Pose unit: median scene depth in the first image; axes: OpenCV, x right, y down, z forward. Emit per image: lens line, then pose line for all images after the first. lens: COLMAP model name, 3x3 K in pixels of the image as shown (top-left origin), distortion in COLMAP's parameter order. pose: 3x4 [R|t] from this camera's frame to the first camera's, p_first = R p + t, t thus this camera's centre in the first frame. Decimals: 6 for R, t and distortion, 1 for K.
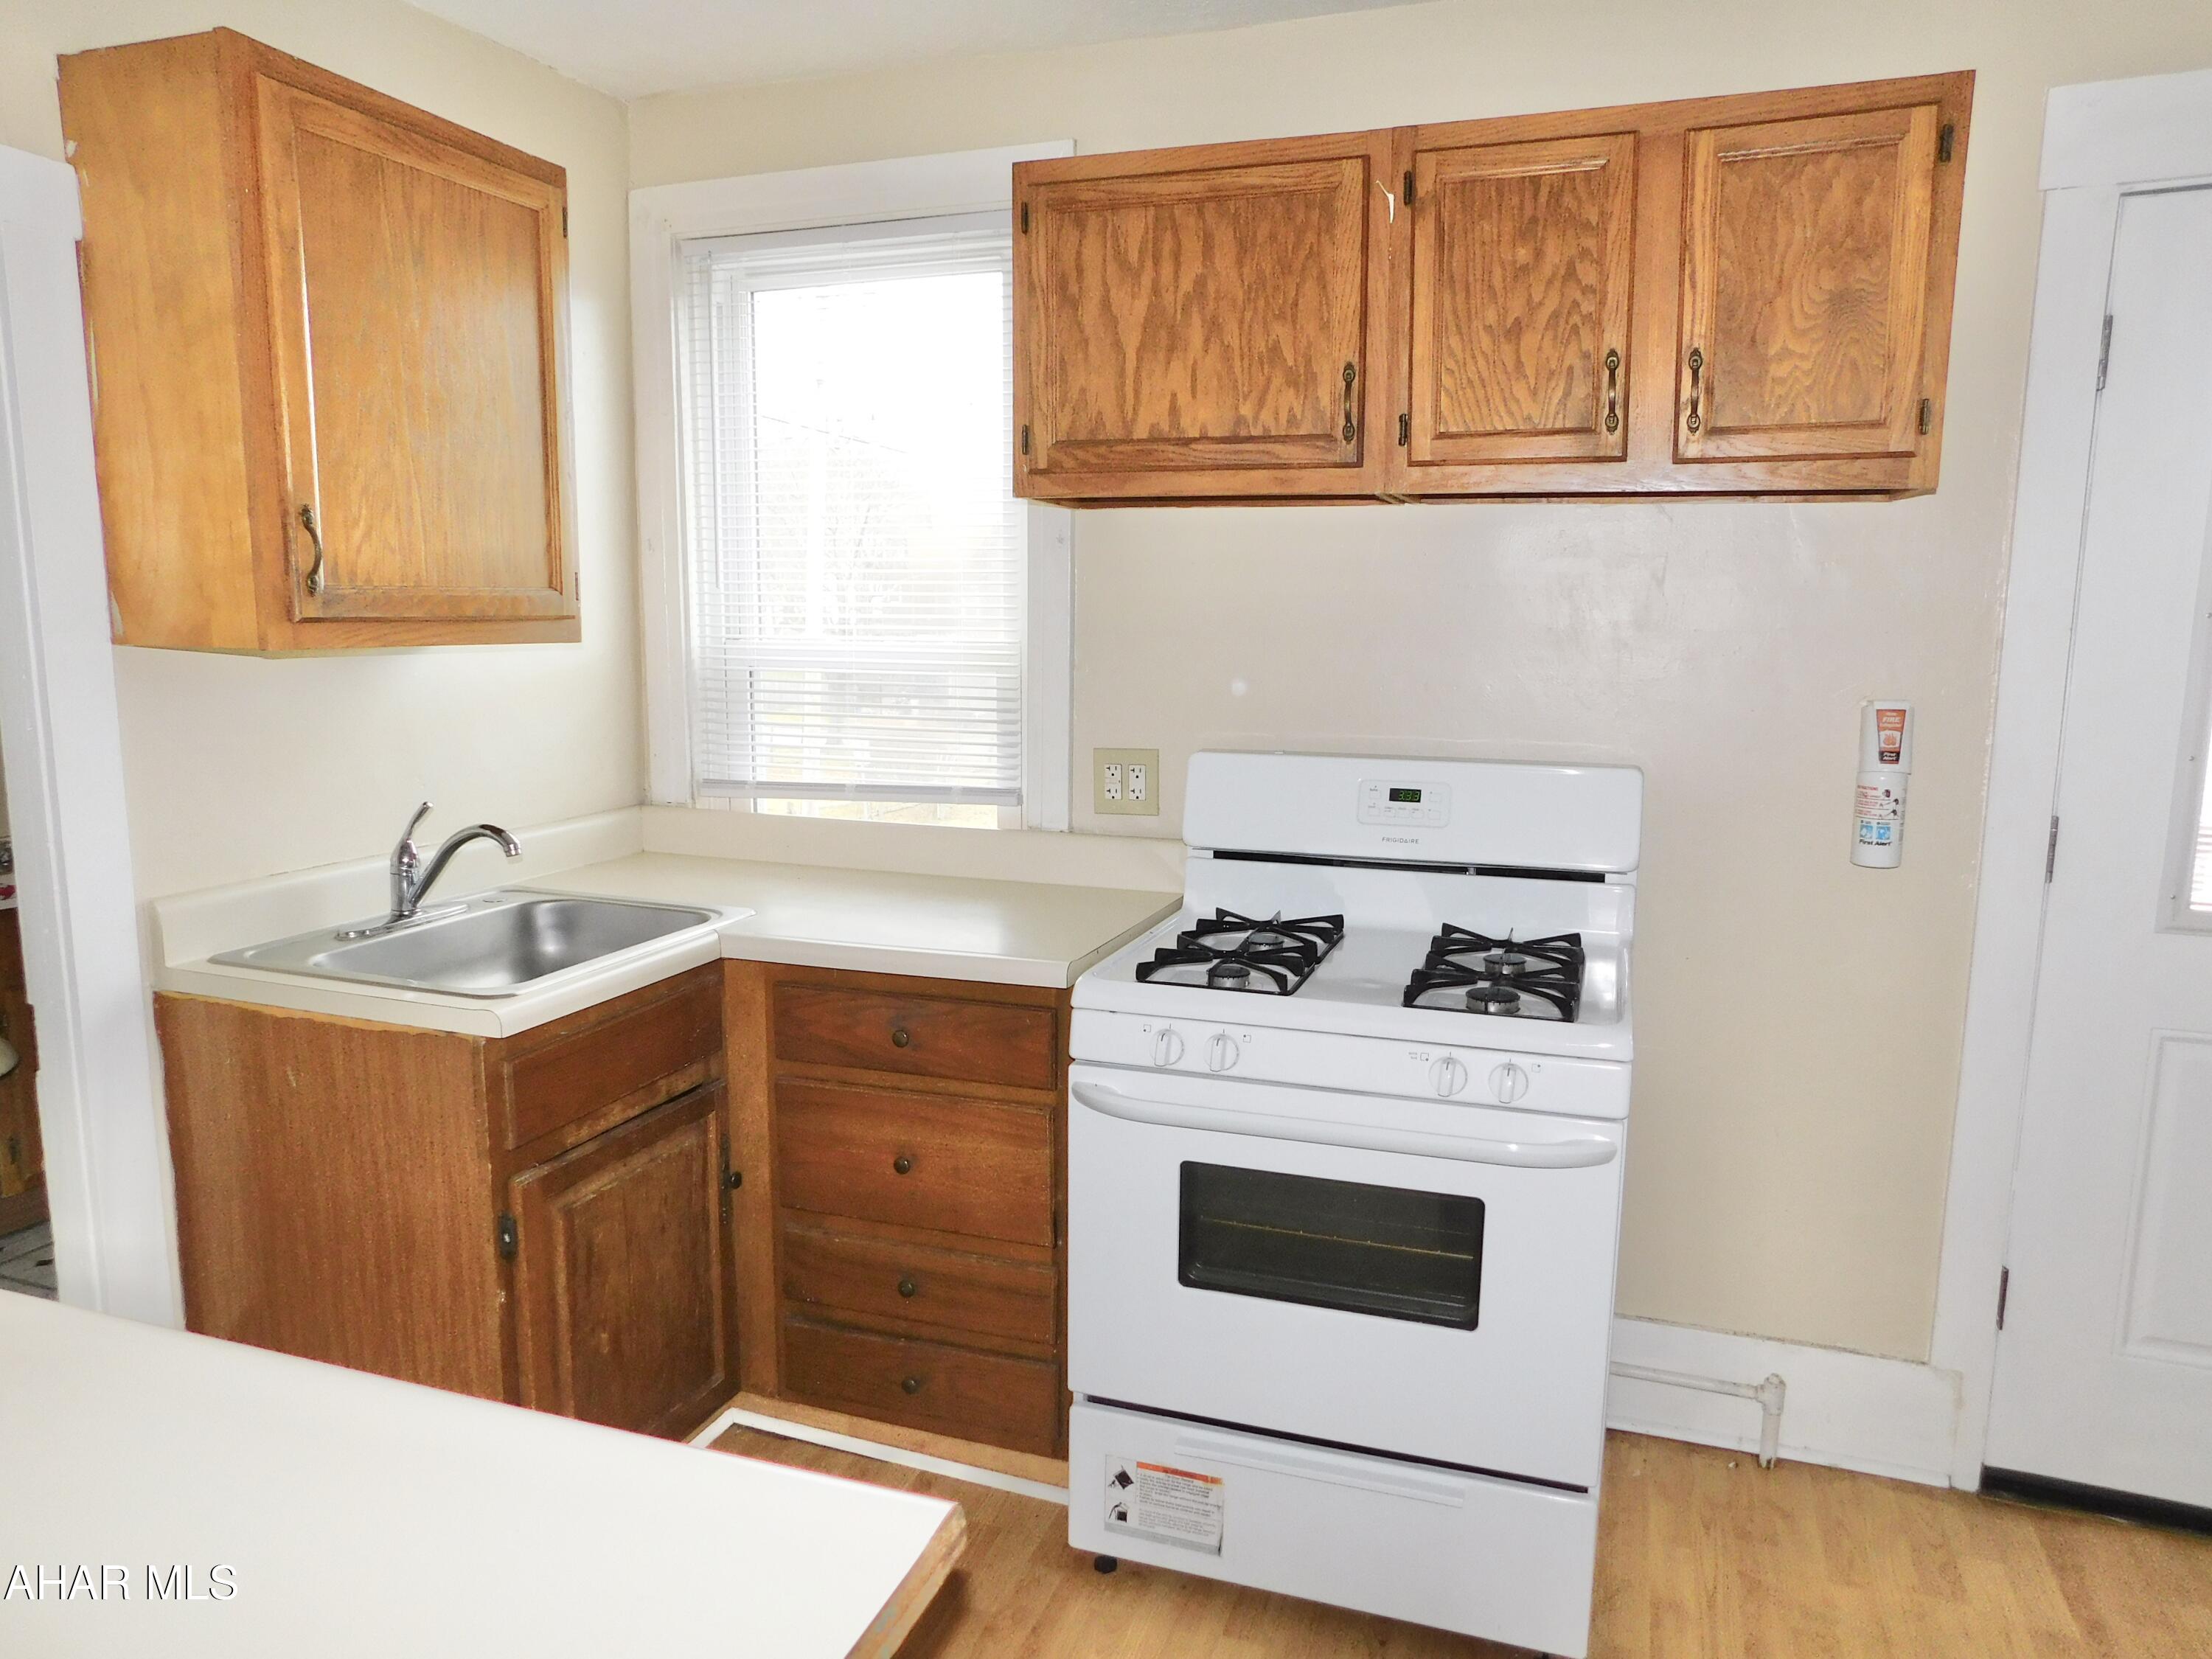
lens RADIAL K [[1479.0, 0, 1098.3], [0, 1479.0, 839.3], [0, 0, 1]] dist [-0.072845, 0.070603]
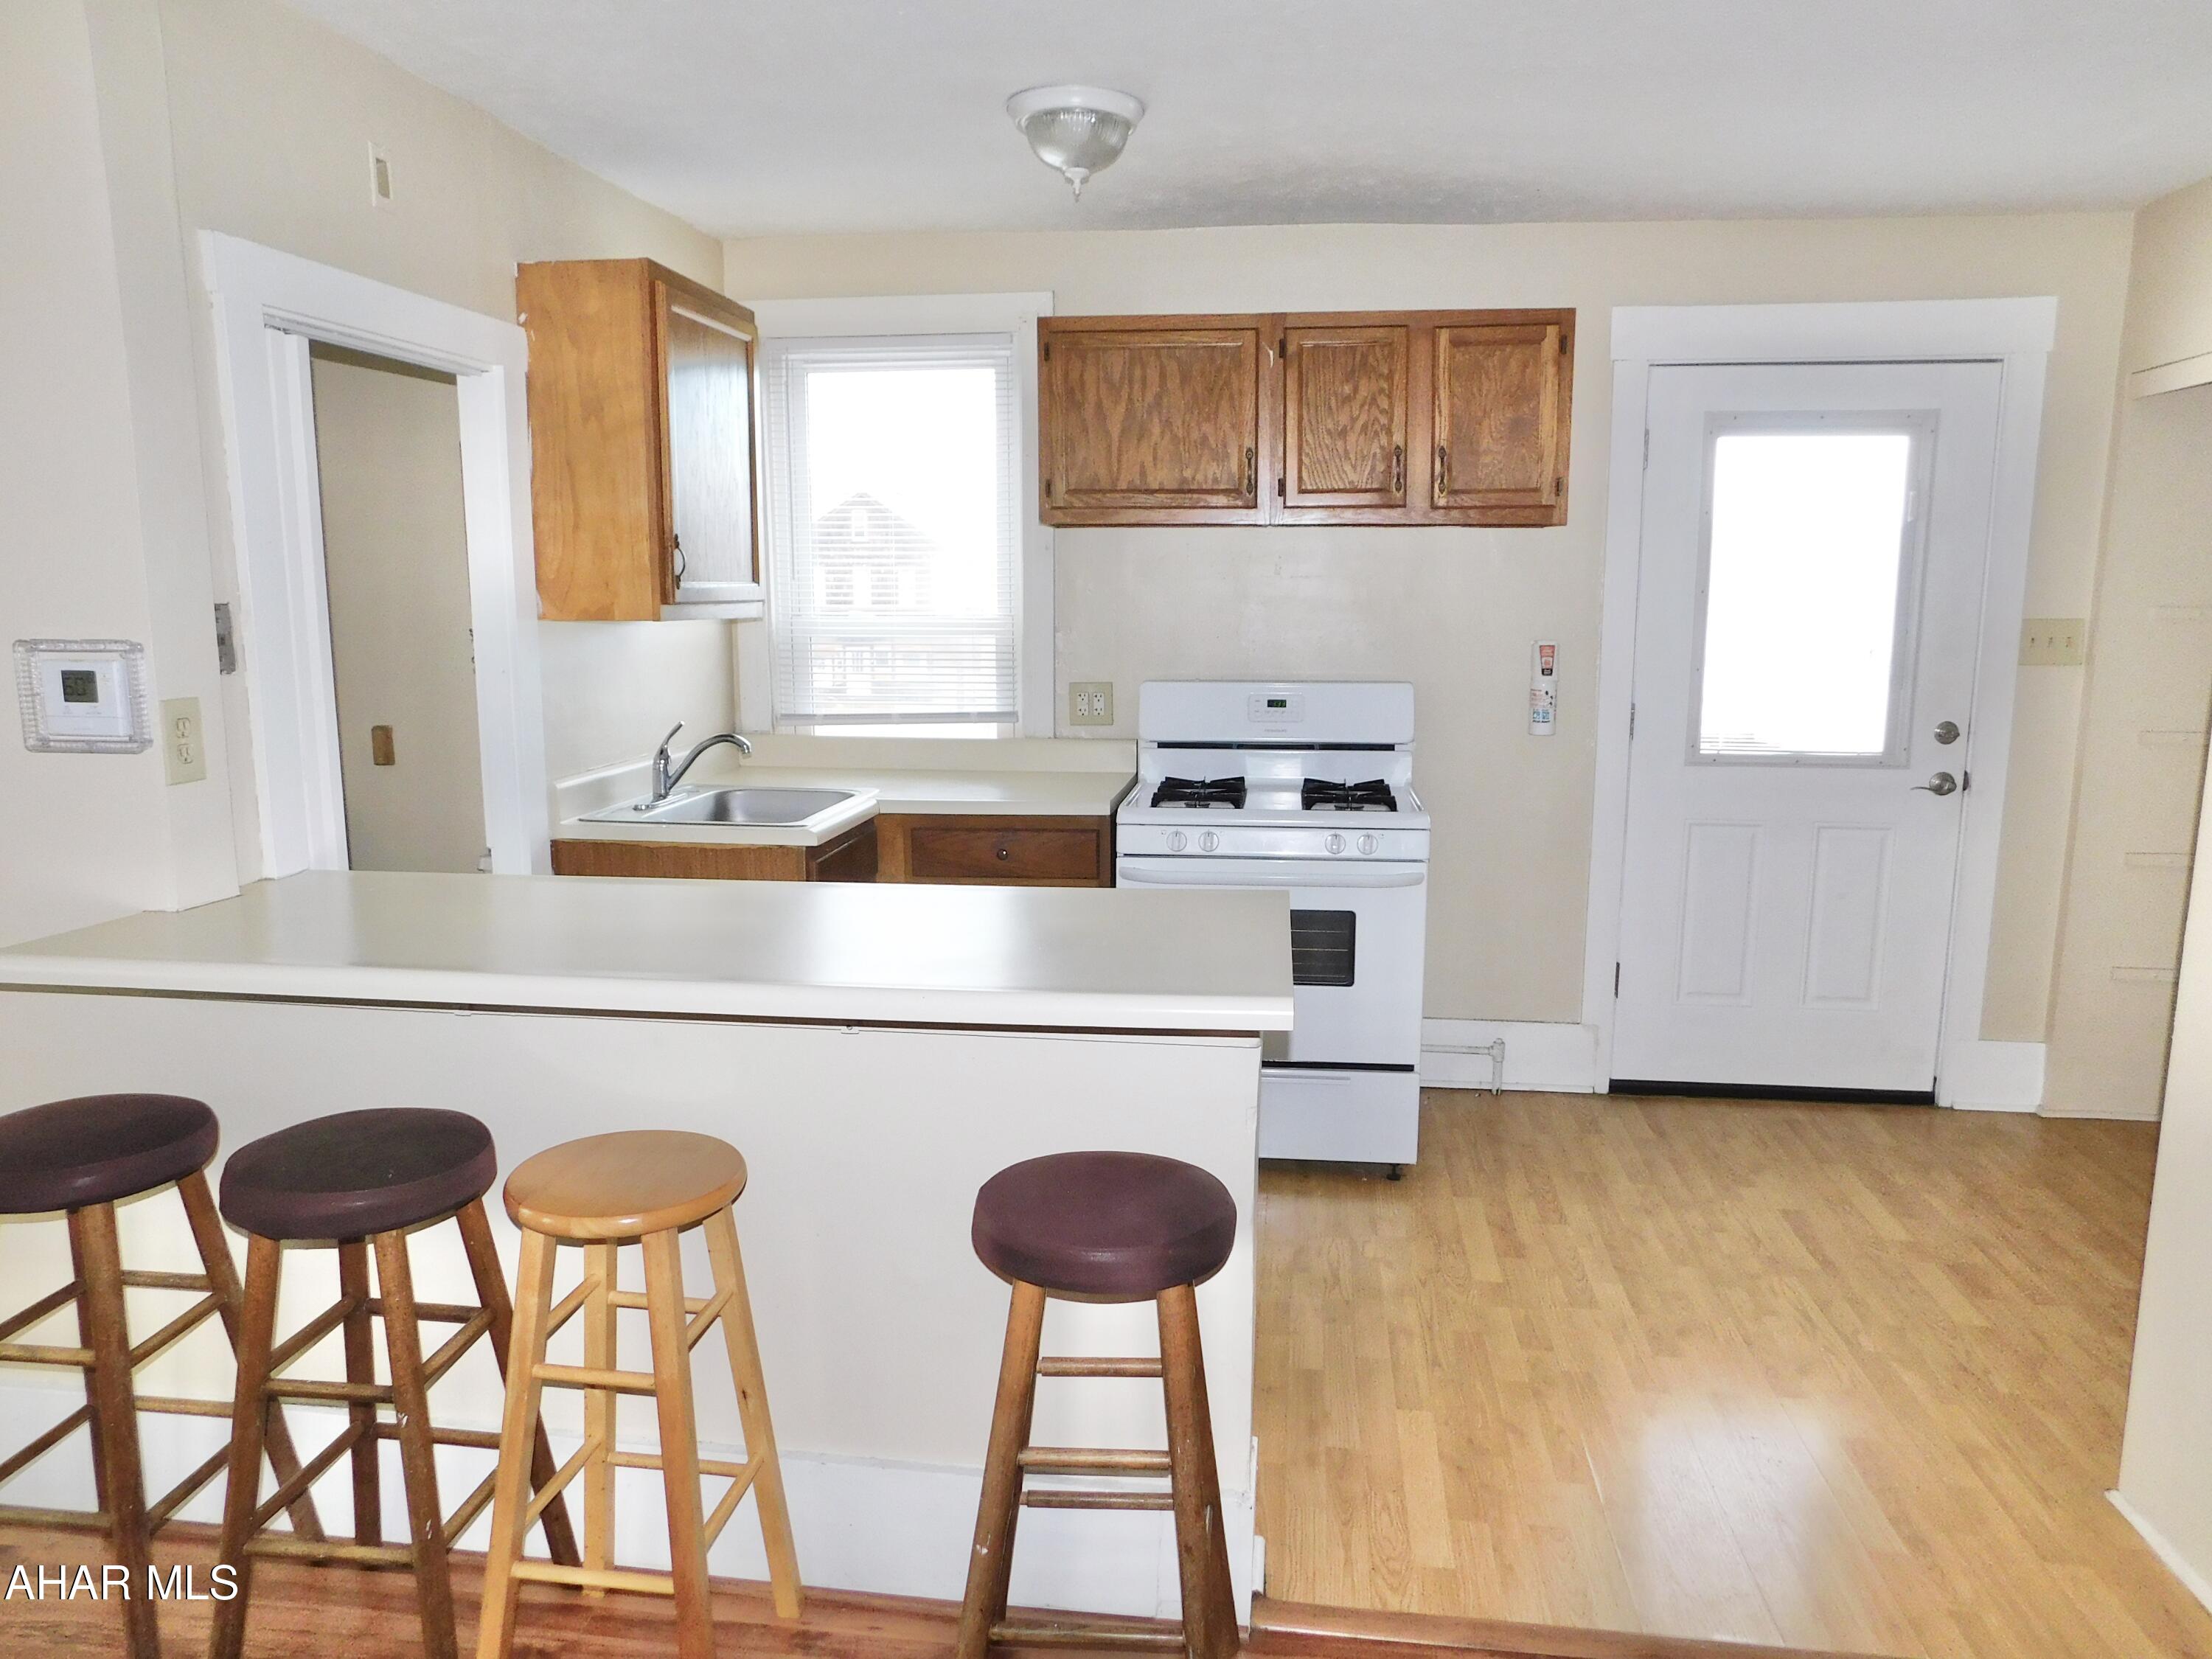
lens RADIAL K [[1483.6, 0, 1106.0], [0, 1483.6, 829.5], [0, 0, 1]] dist [-0.035595, 0.005166]
pose [[0.975916, -0.041898, 0.214087, -0.382160], [0.039958, 0.999112, 0.013381, 0.091329], [-0.214458, -0.004504, 0.976723, -0.657900]]
